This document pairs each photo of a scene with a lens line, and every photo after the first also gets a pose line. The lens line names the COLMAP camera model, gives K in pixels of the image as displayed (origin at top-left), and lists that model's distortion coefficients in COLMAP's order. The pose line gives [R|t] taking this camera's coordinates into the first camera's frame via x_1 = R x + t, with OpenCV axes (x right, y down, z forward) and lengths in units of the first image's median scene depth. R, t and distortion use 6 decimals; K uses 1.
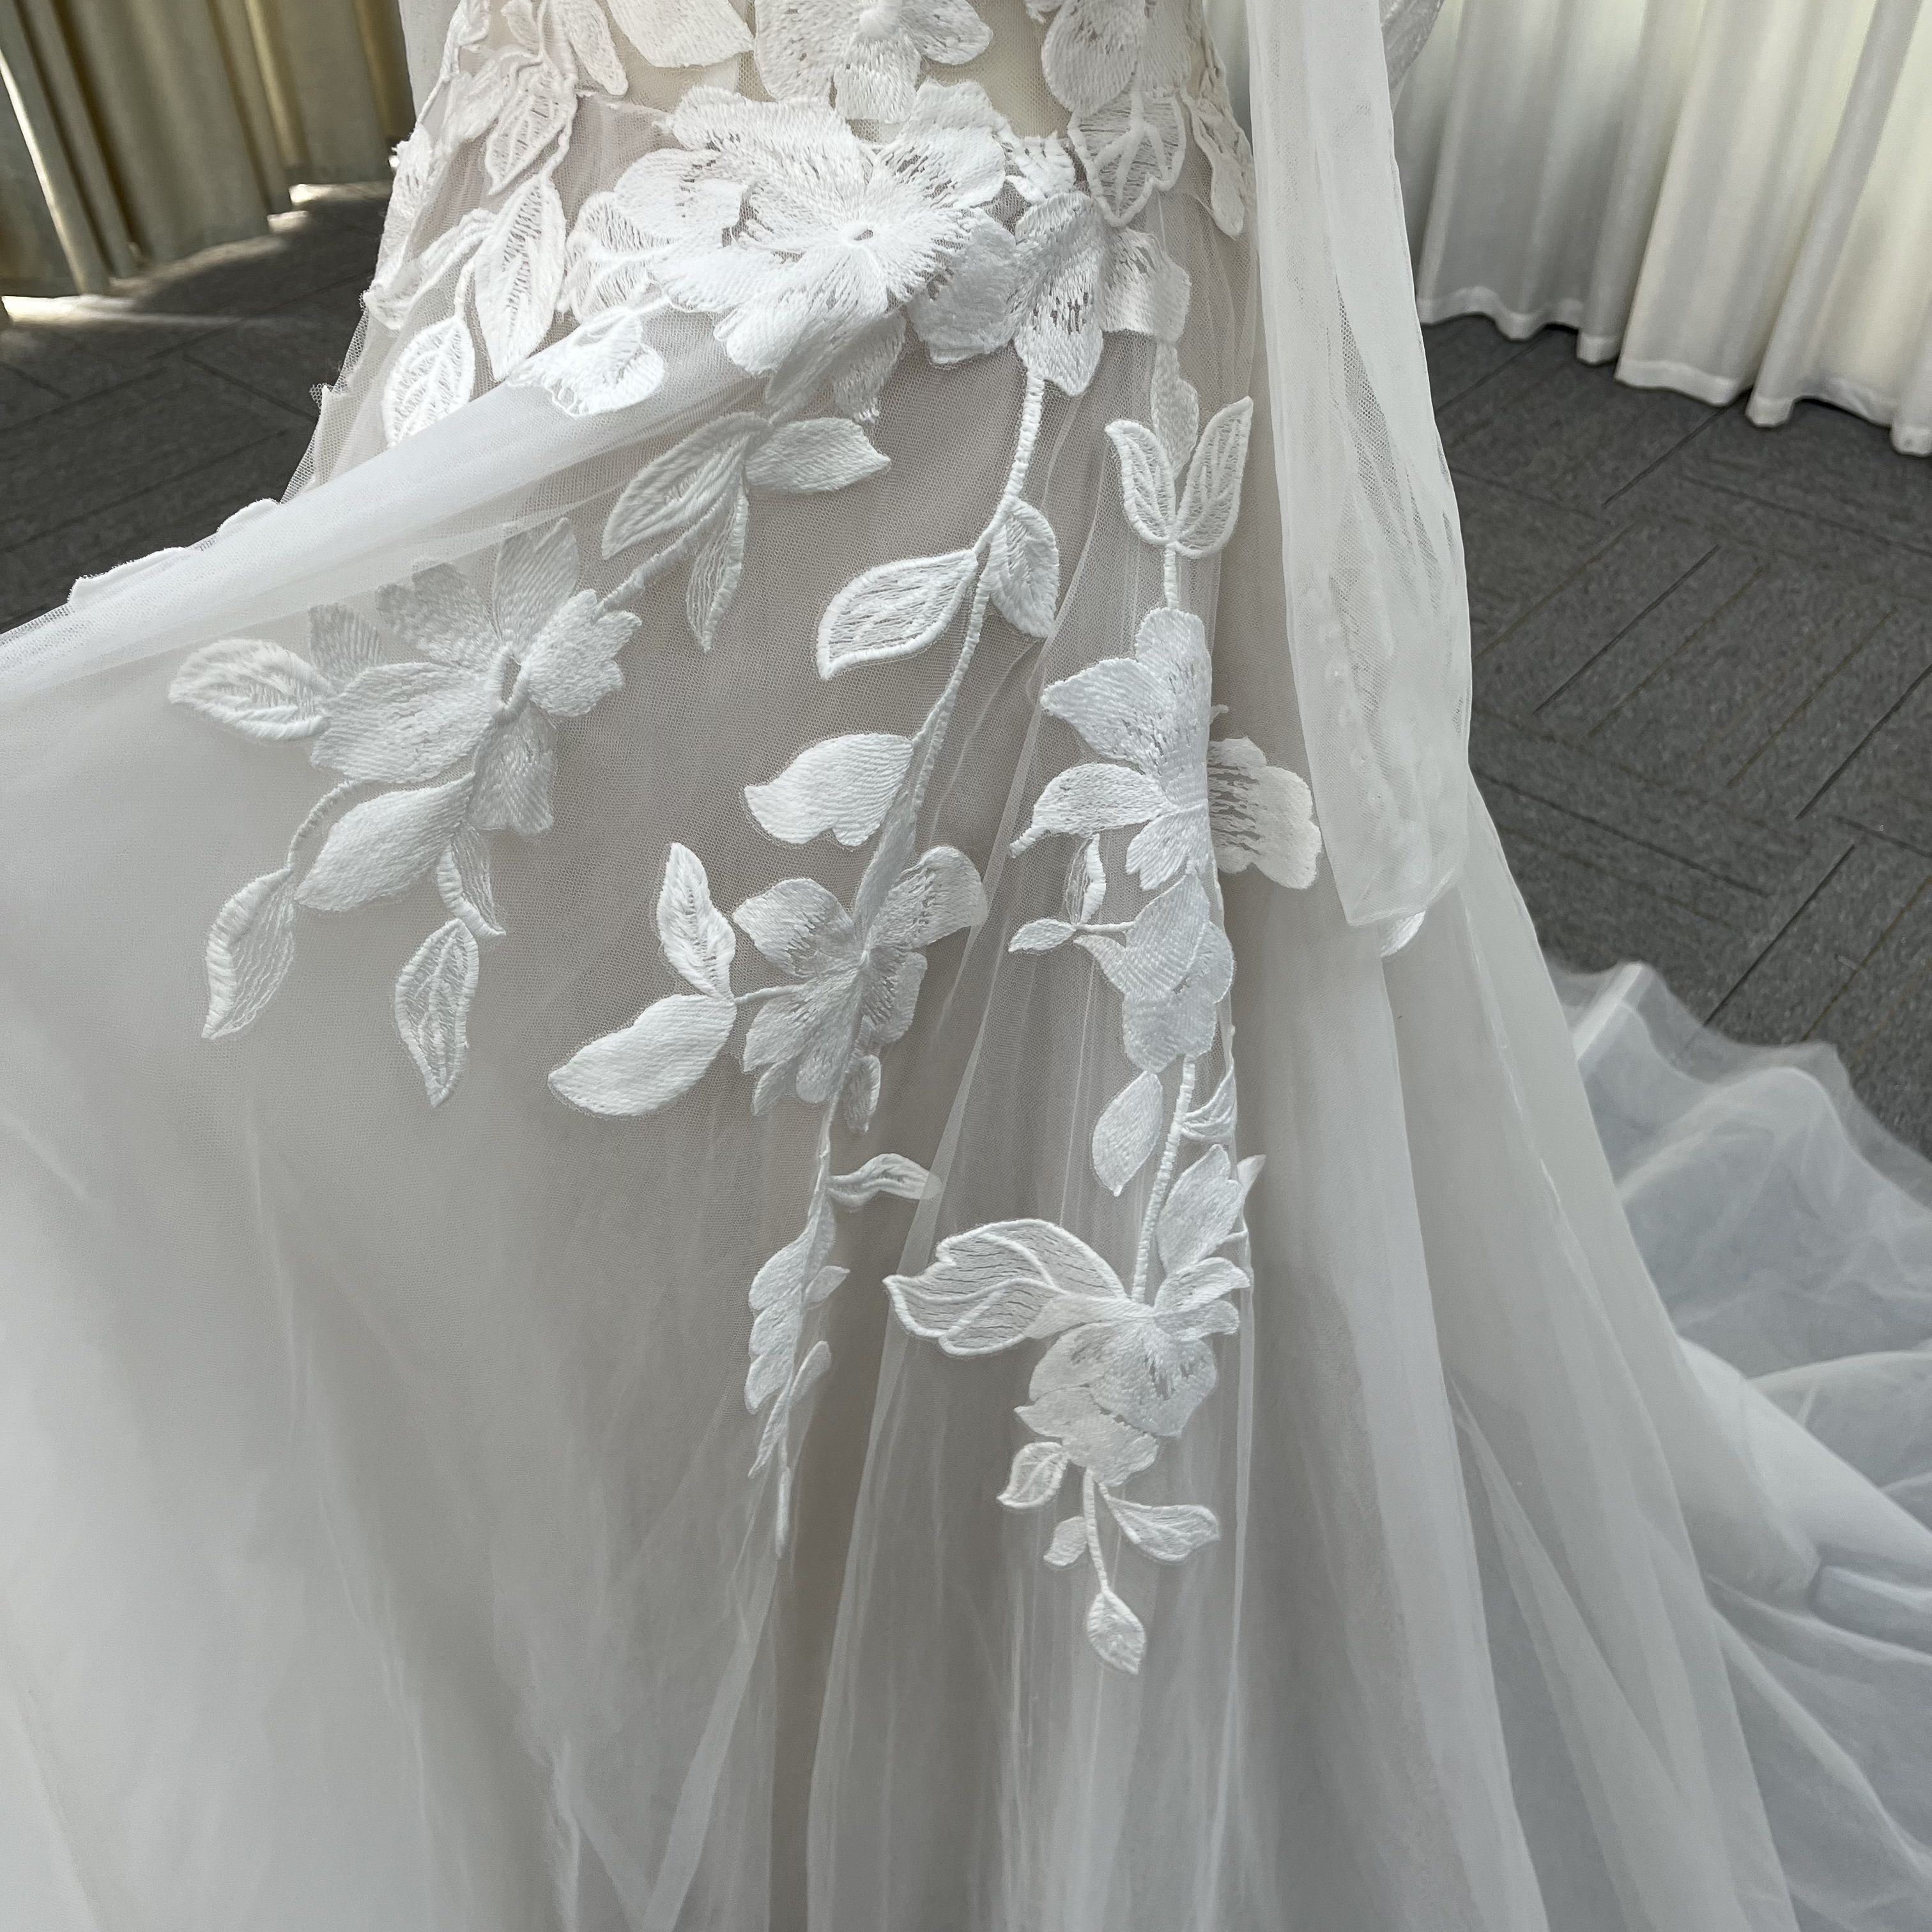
lens RADIAL K [[1968.0, 0, 979.8], [0, 1968.0, 951.0], [0, 0, 1]] dist [0.027347, 0.000000]
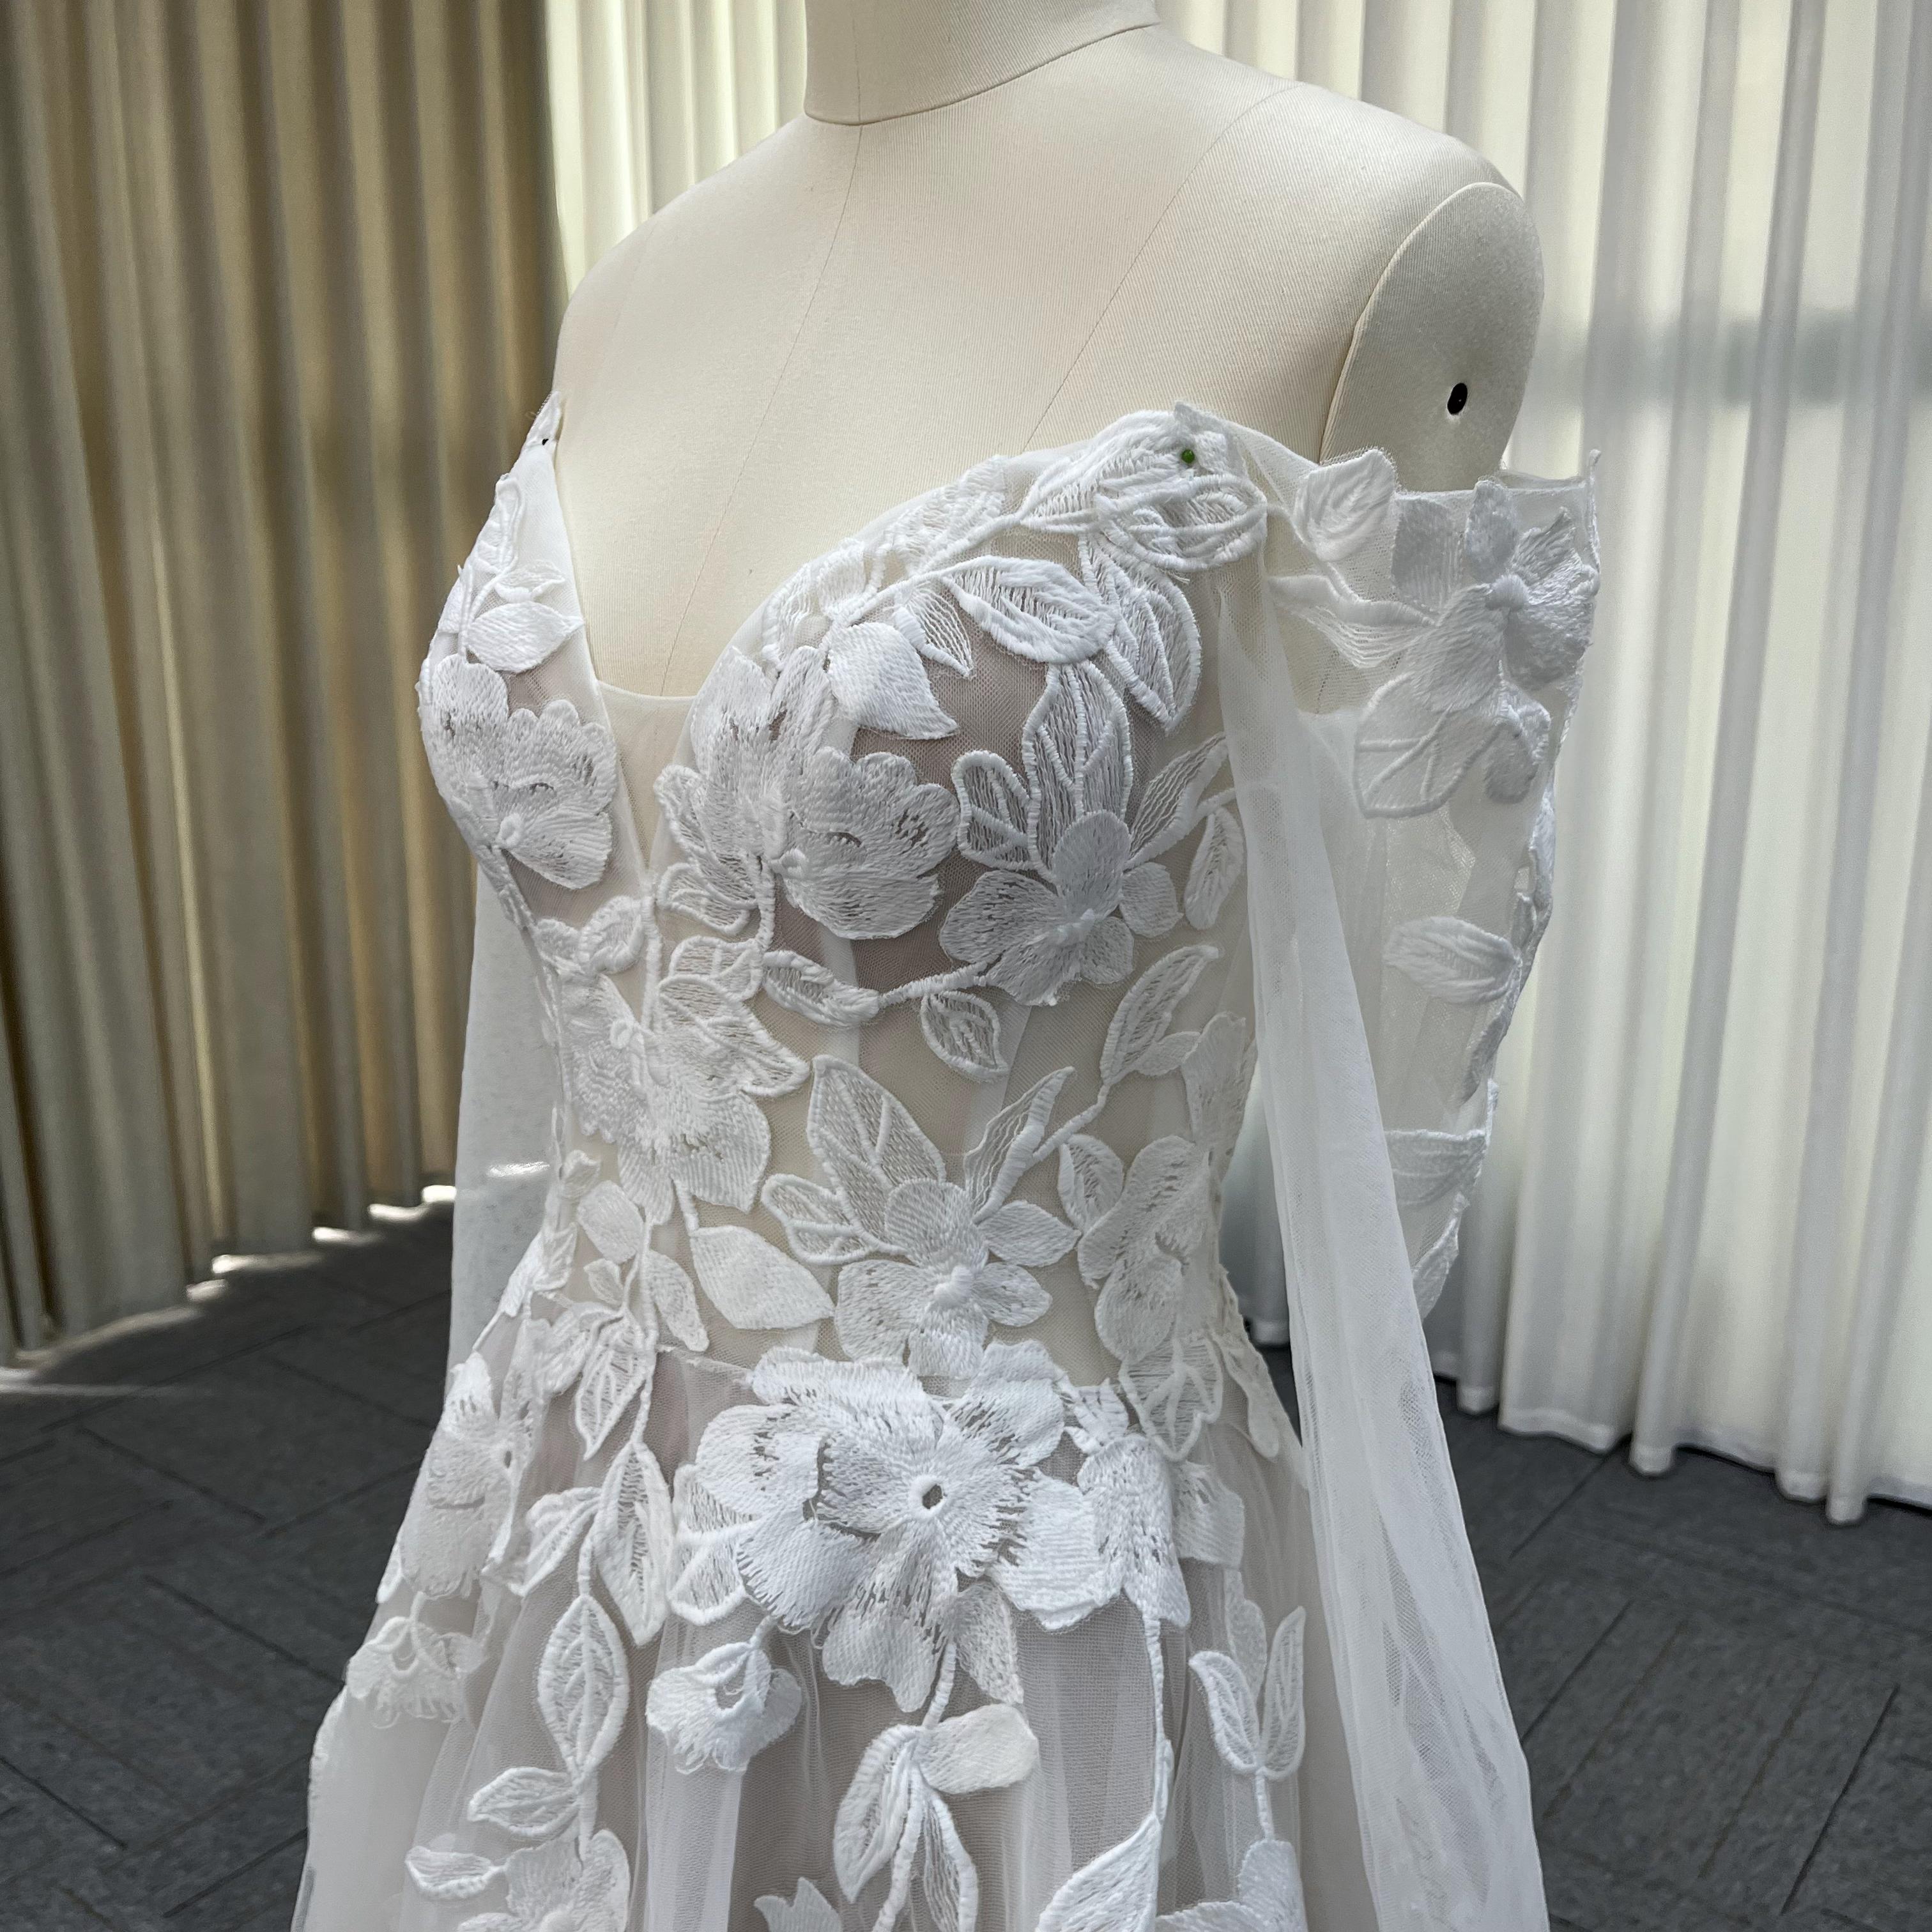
lens RADIAL K [[1968.0, 0, 979.1], [0, 1968.0, 939.5], [0, 0, 1]] dist [0.027347, 0.000000]
pose [[0.997706, 0.004380, 0.067559, -0.027440], [0.028881, 0.875015, -0.483234, -0.029086], [-0.061232, 0.484076, 0.872881, -0.009438]]
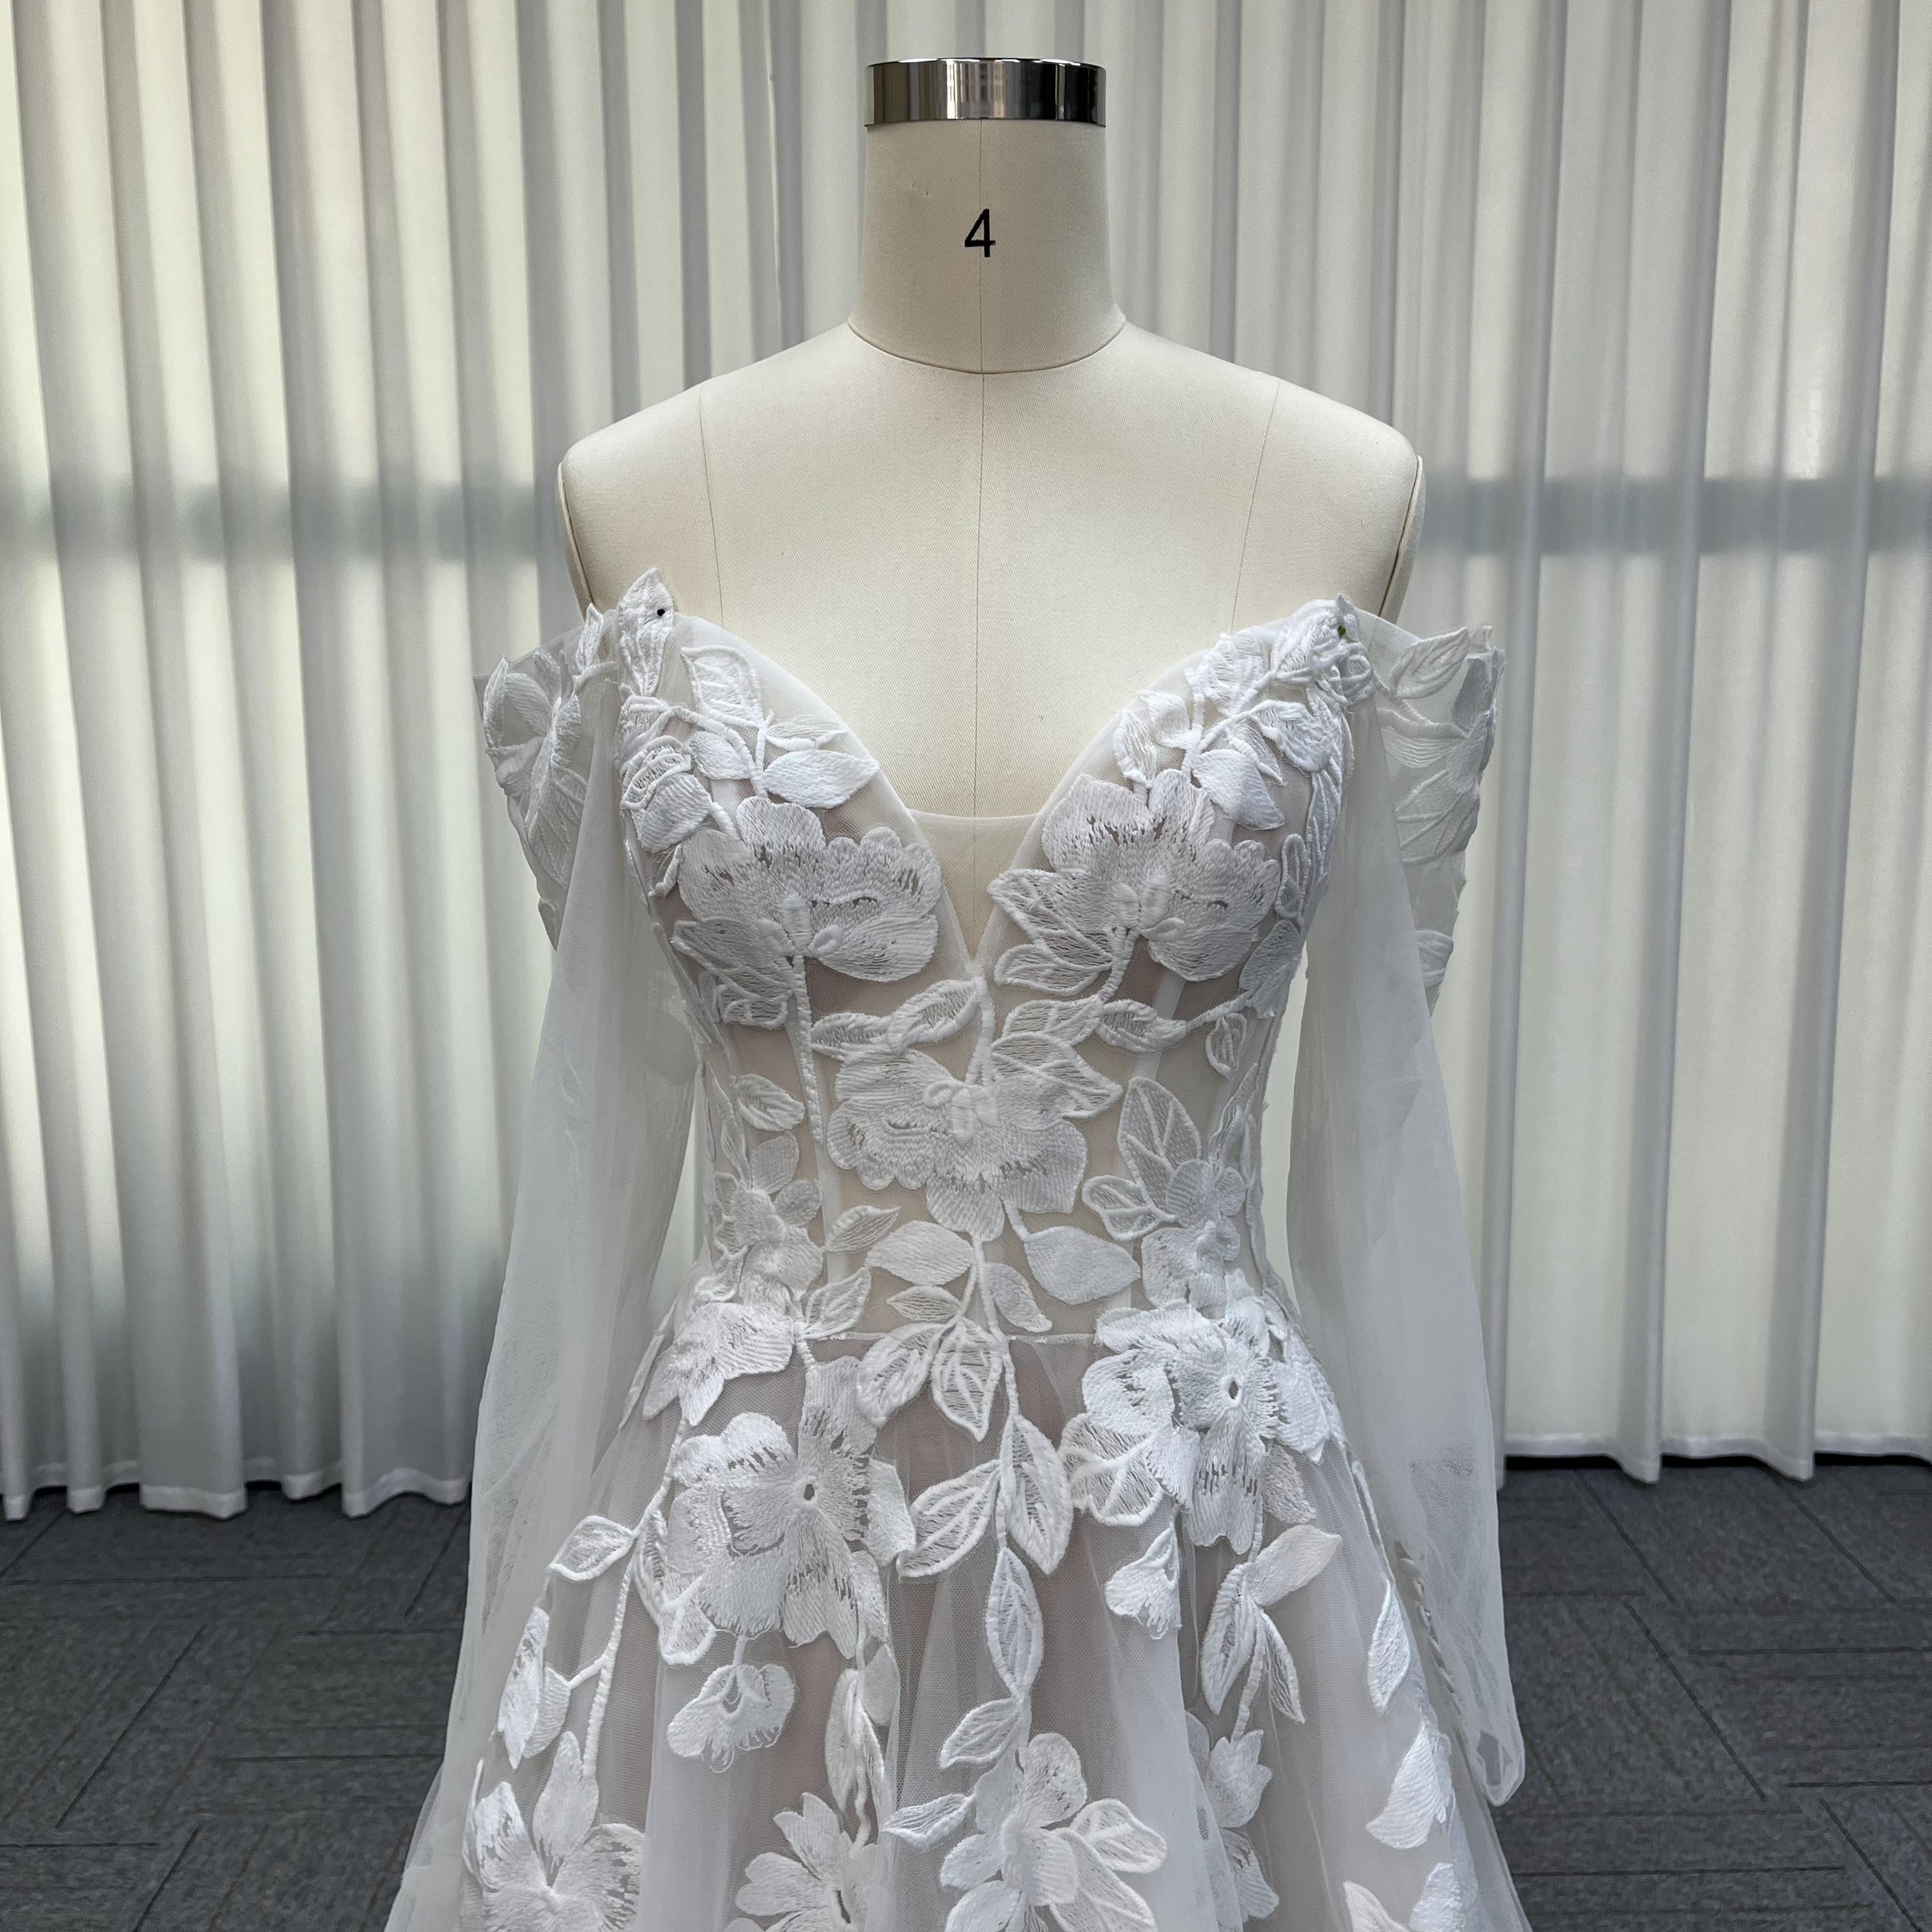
lens RADIAL K [[1968.0, 0, 988.0], [0, 1968.0, 980.3], [0, 0, 1]] dist [0.027347, 0.000000]
pose [[0.740052, -0.100579, 0.664986, -0.279818], [0.437653, 0.822784, -0.362610, -0.042506], [-0.510669, 0.559384, 0.652922, 0.005334]]
